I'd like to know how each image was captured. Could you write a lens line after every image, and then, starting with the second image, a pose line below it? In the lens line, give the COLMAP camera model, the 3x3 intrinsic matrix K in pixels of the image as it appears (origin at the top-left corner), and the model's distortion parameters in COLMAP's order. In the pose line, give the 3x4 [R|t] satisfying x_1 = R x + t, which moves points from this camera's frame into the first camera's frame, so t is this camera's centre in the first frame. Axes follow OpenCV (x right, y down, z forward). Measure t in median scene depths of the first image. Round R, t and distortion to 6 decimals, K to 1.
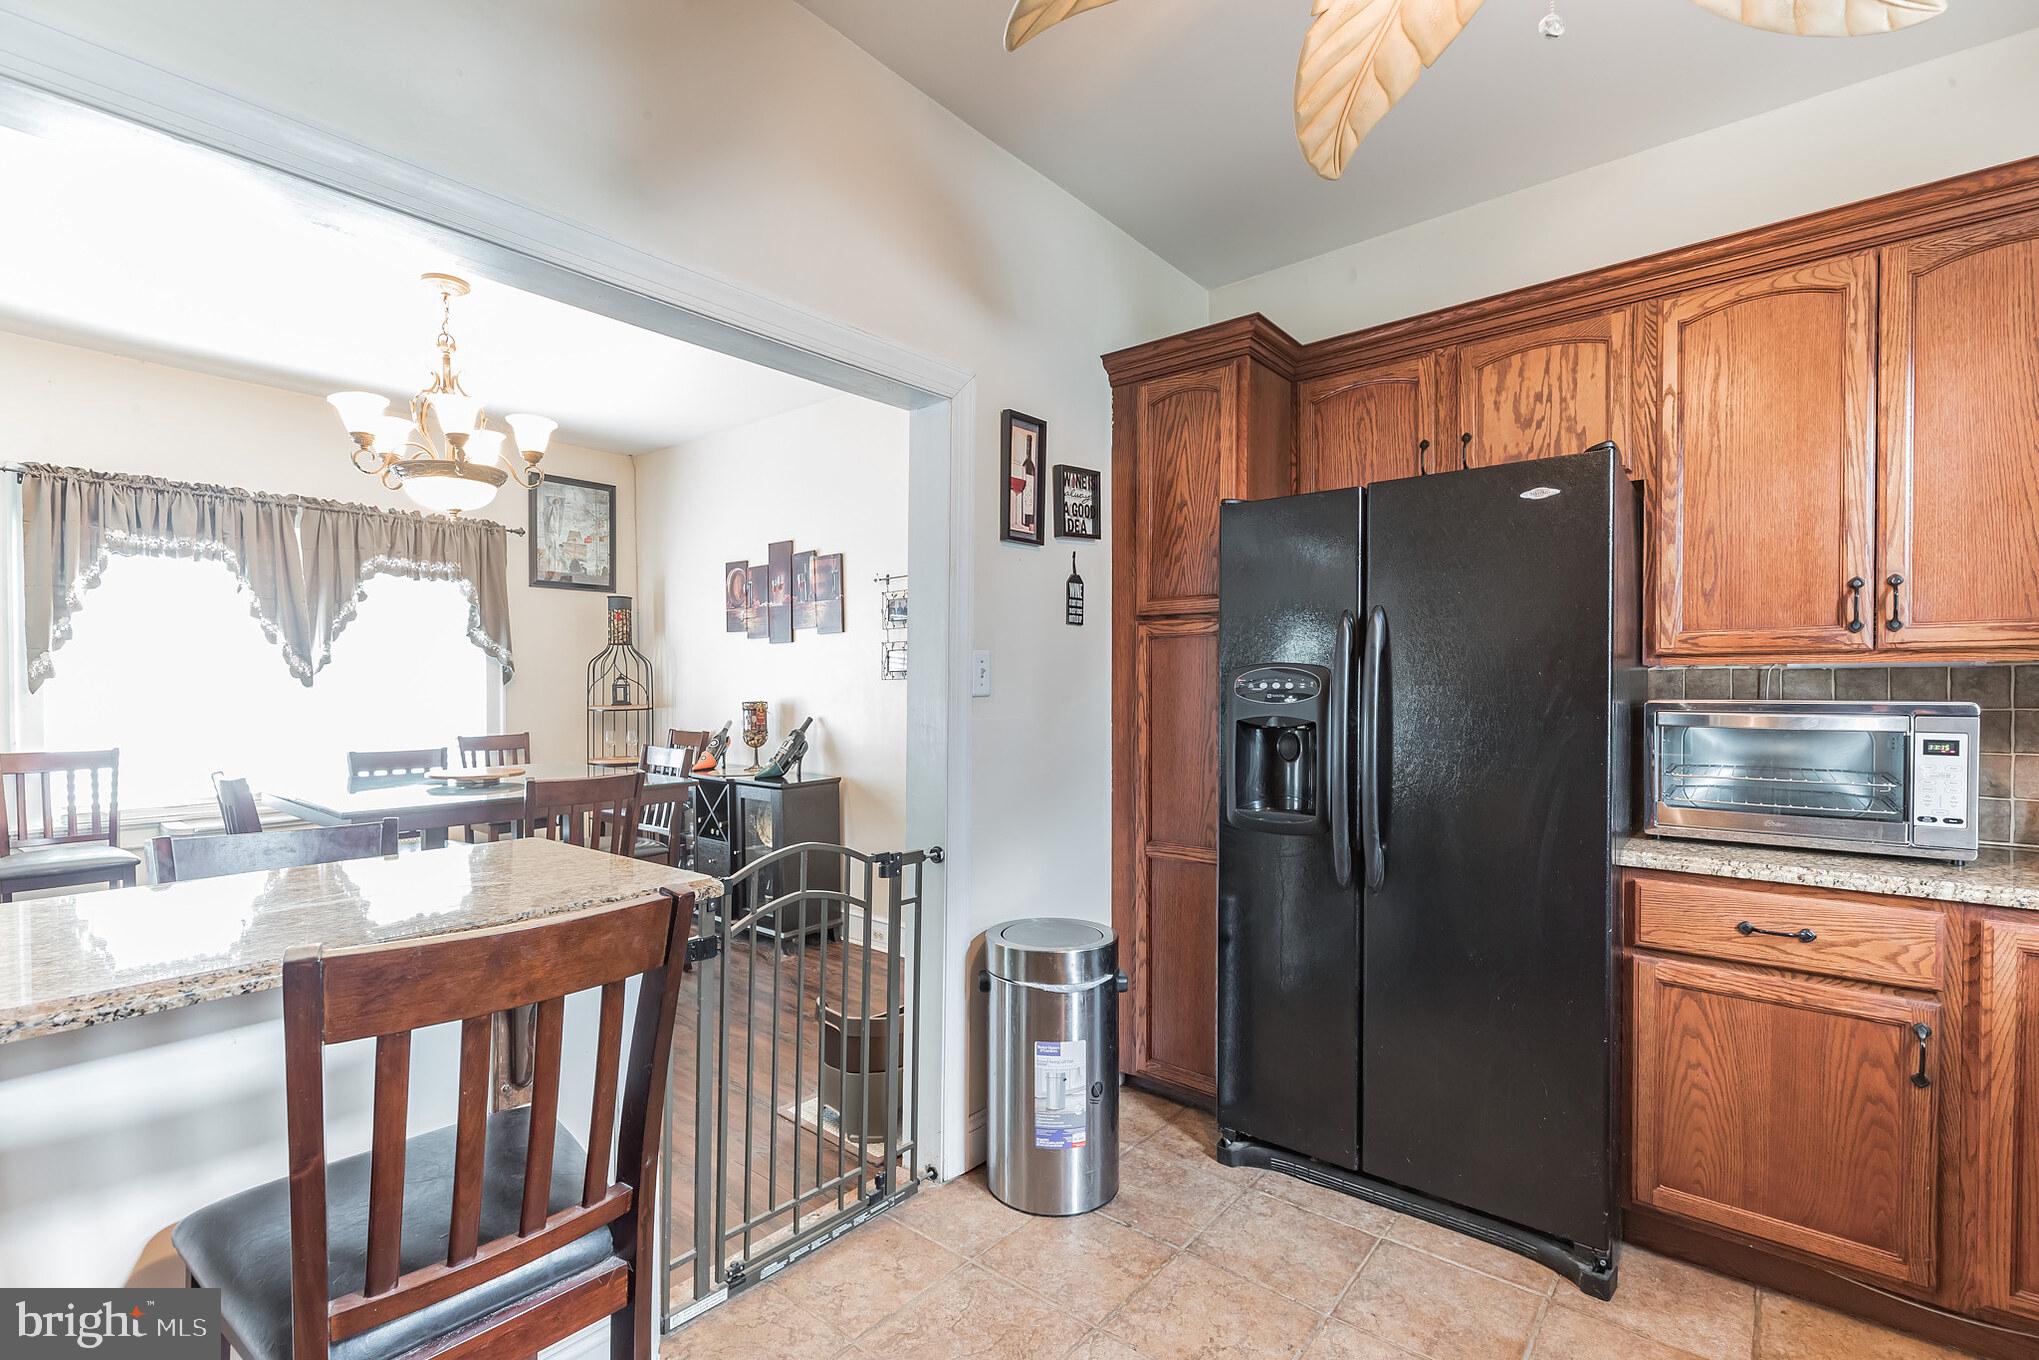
lens RADIAL K [[938.9, 0, 1013.7], [0, 938.9, 687.4], [0, 0, 1]] dist [-0.000746, 0.001346]
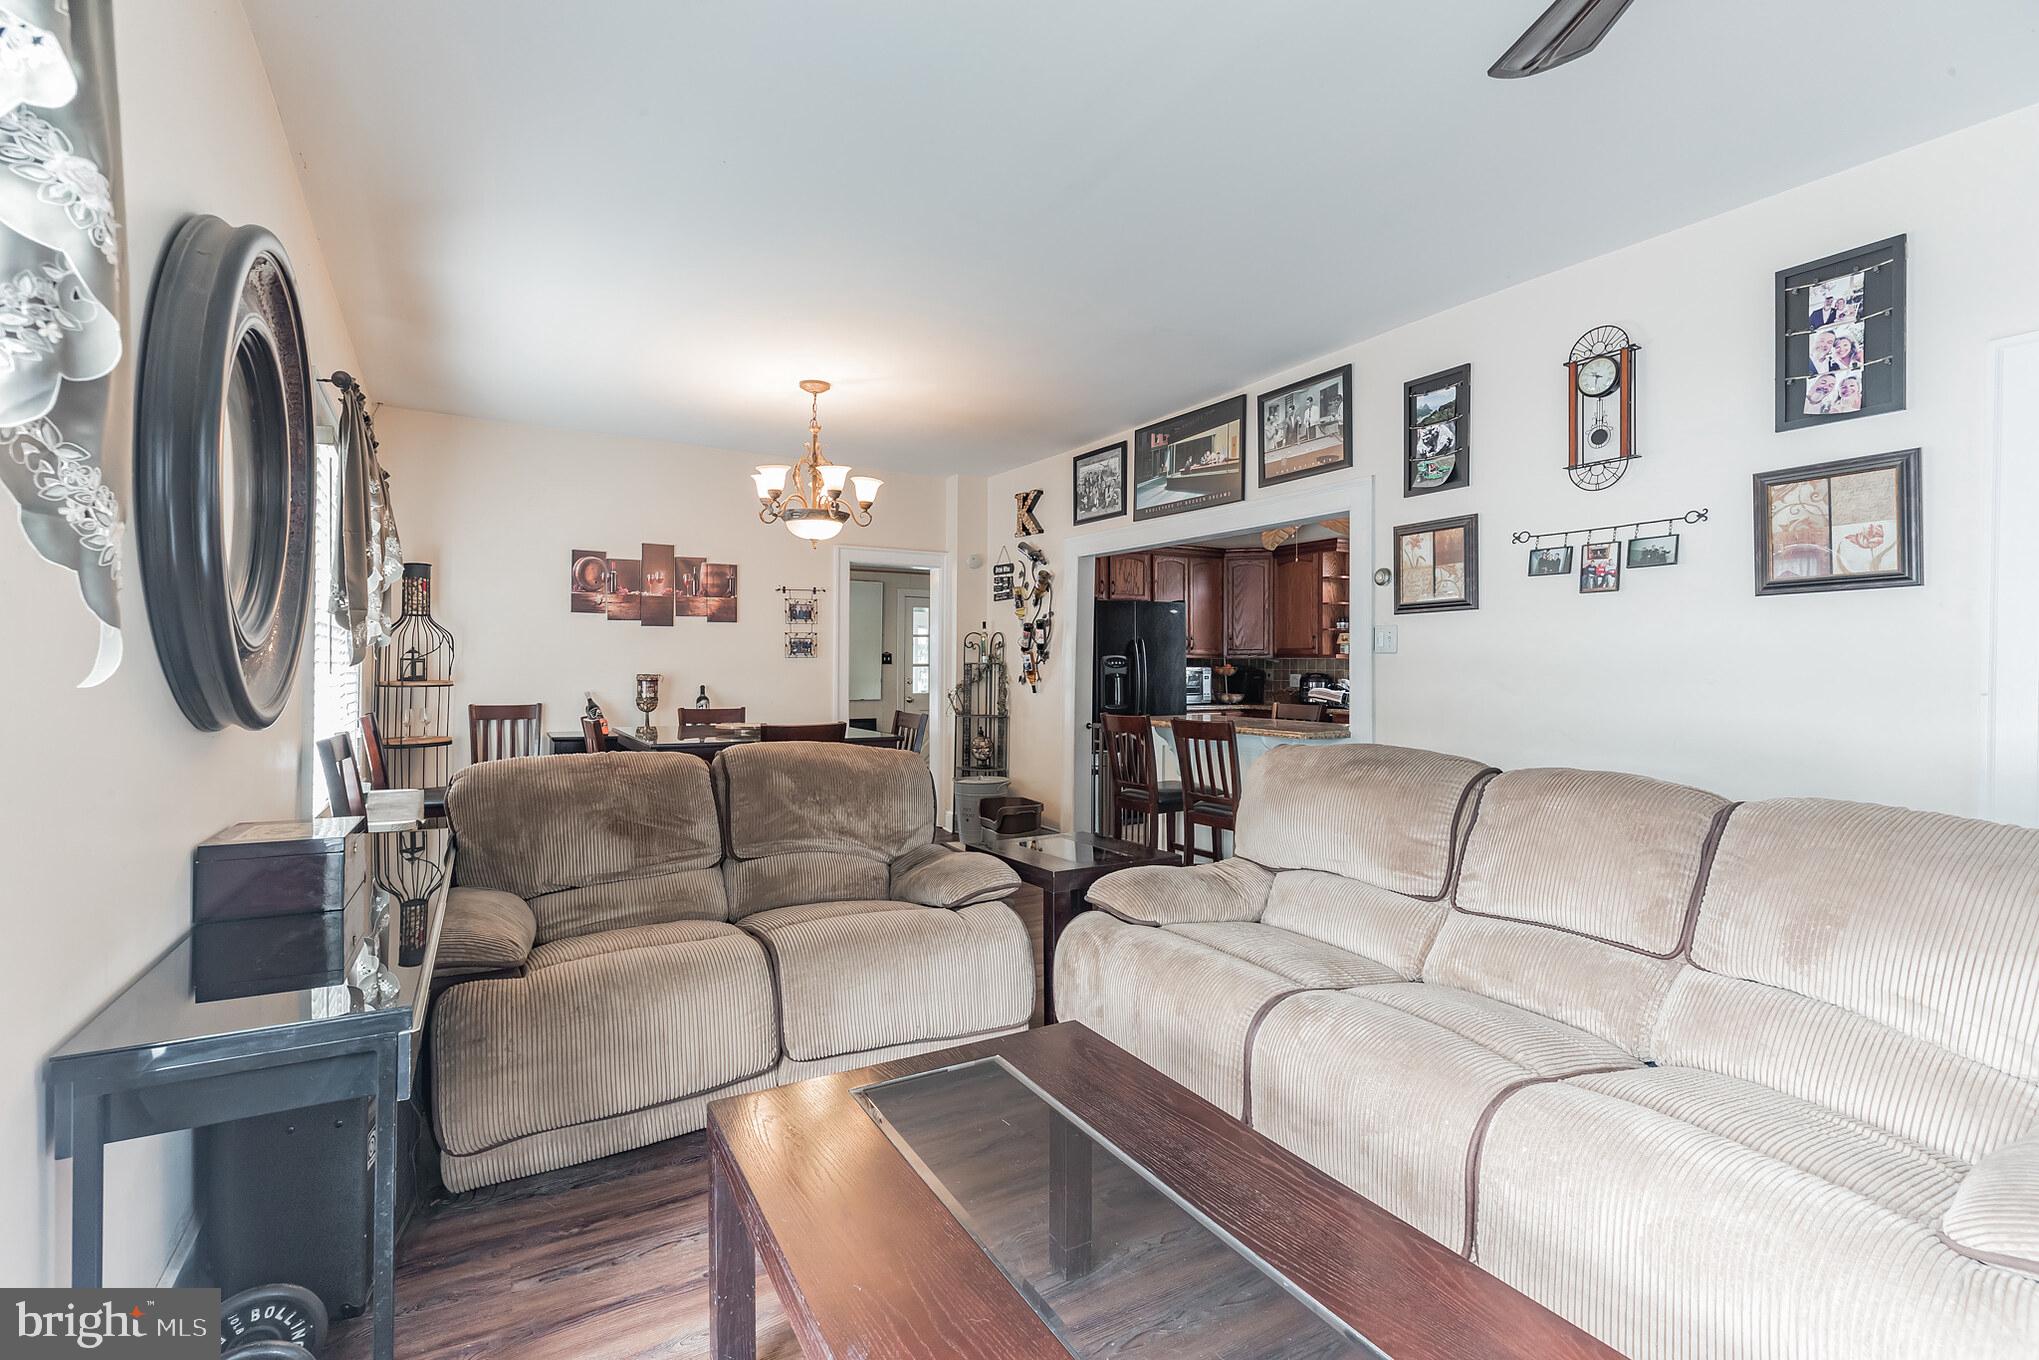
lens RADIAL K [[938.9, 0, 1031.4], [0, 938.9, 673.5], [0, 0, 1]] dist [-0.000746, 0.001346]
pose [[0.313979, -0.005773, 0.949412, -1.457574], [-0.001026, 0.999979, 0.006420, 0.006676], [-0.949429, -0.002990, 0.313966, 0.172048]]
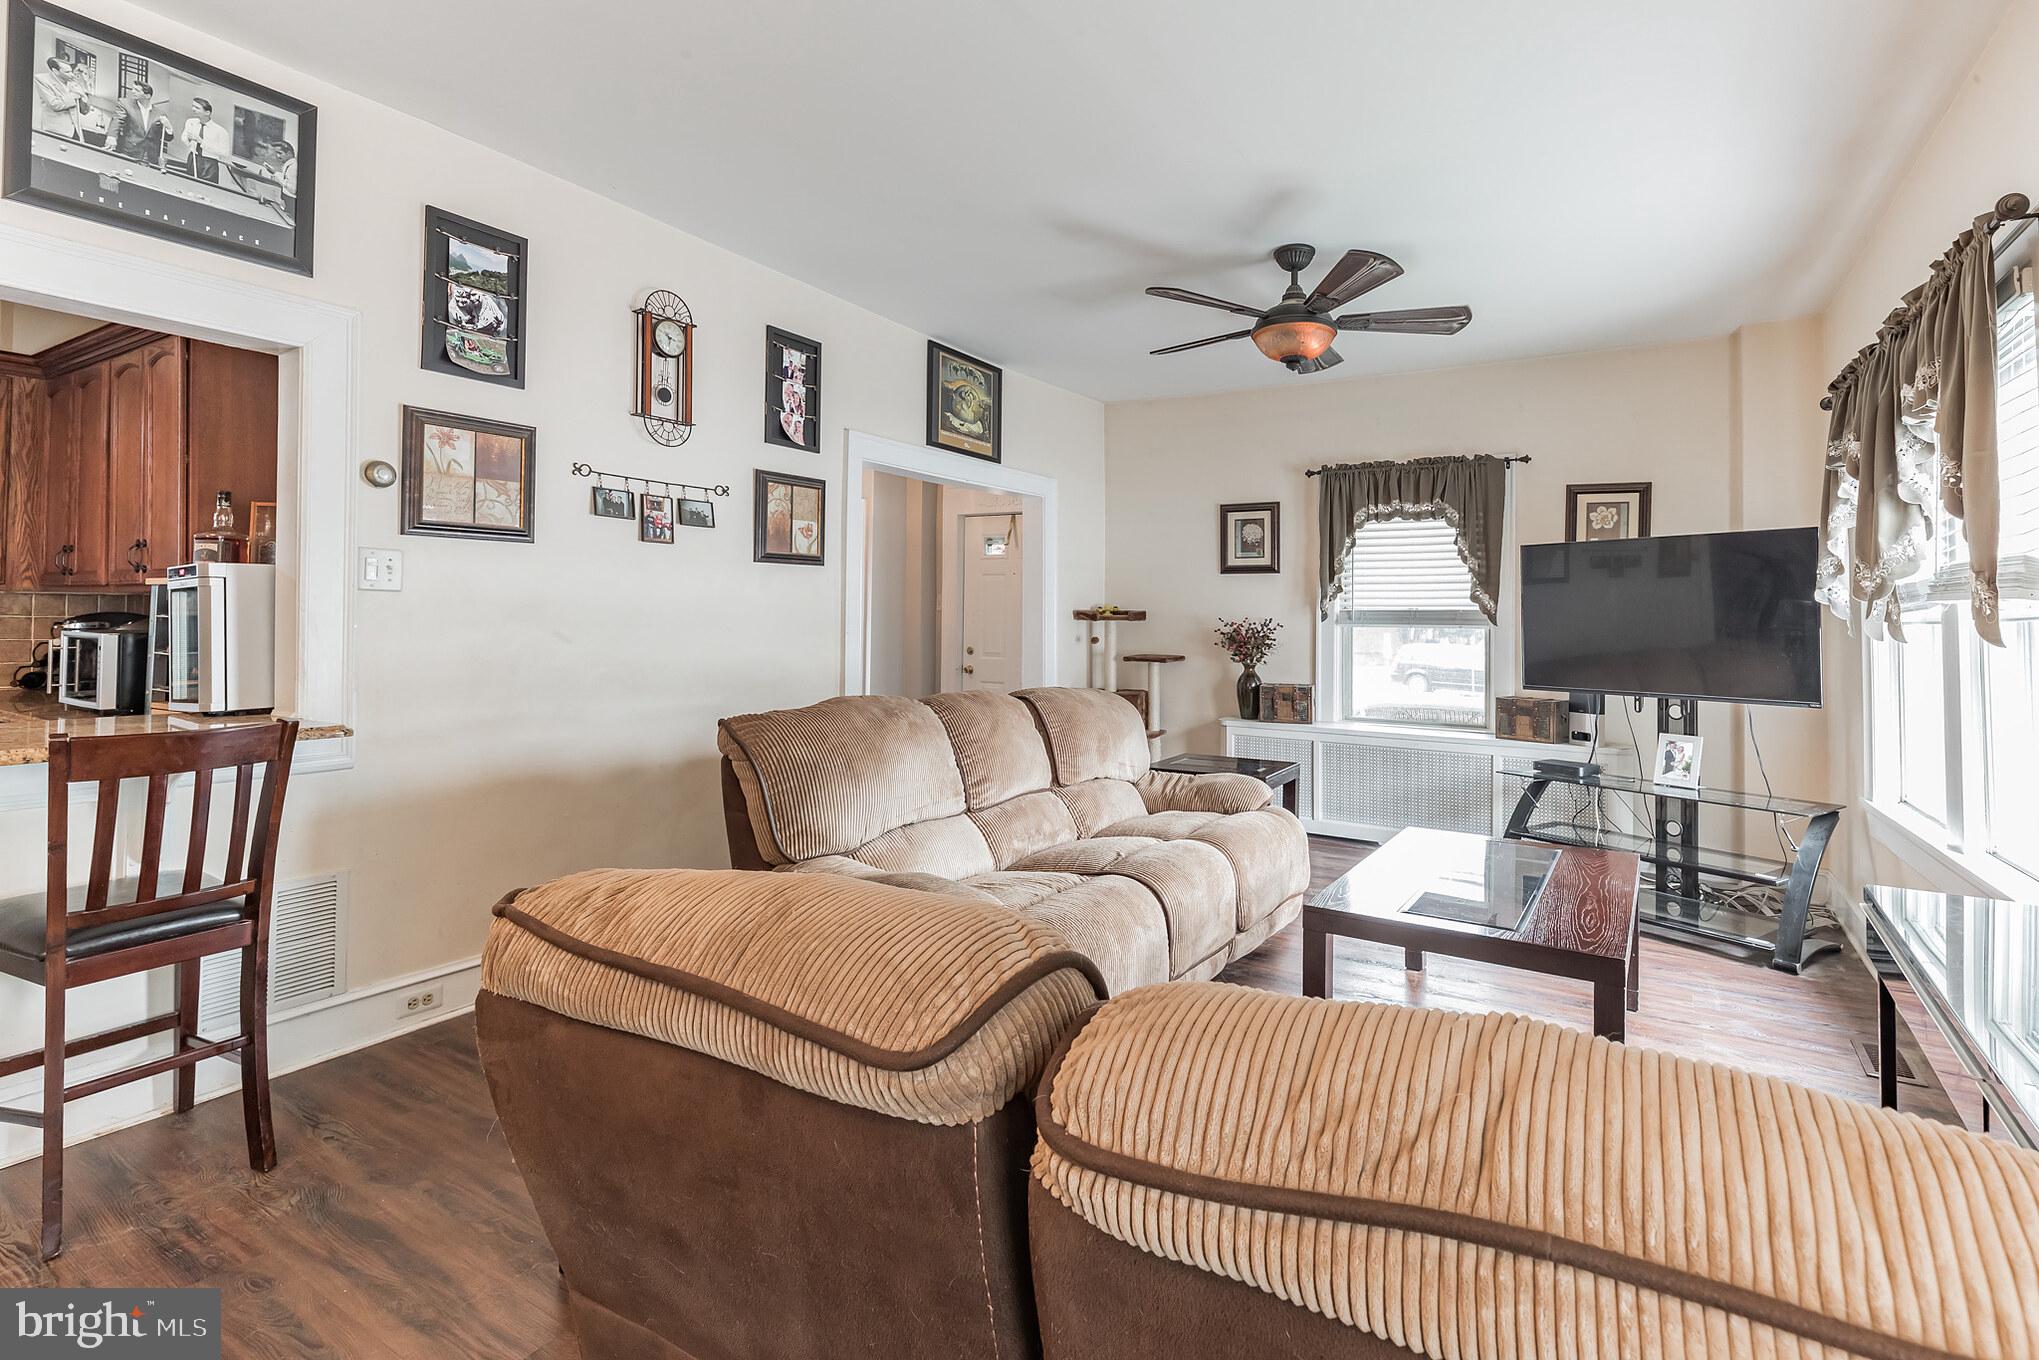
lens RADIAL K [[938.9, 0, 1119.4], [0, 938.9, 601.6], [0, 0, 1]] dist [-0.000746, 0.001346]
pose [[-0.980471, -0.020482, -0.195595, -0.797054], [-0.017443, 0.999699, -0.017247, 0.001588], [0.195889, -0.013498, -0.980533, 0.849378]]
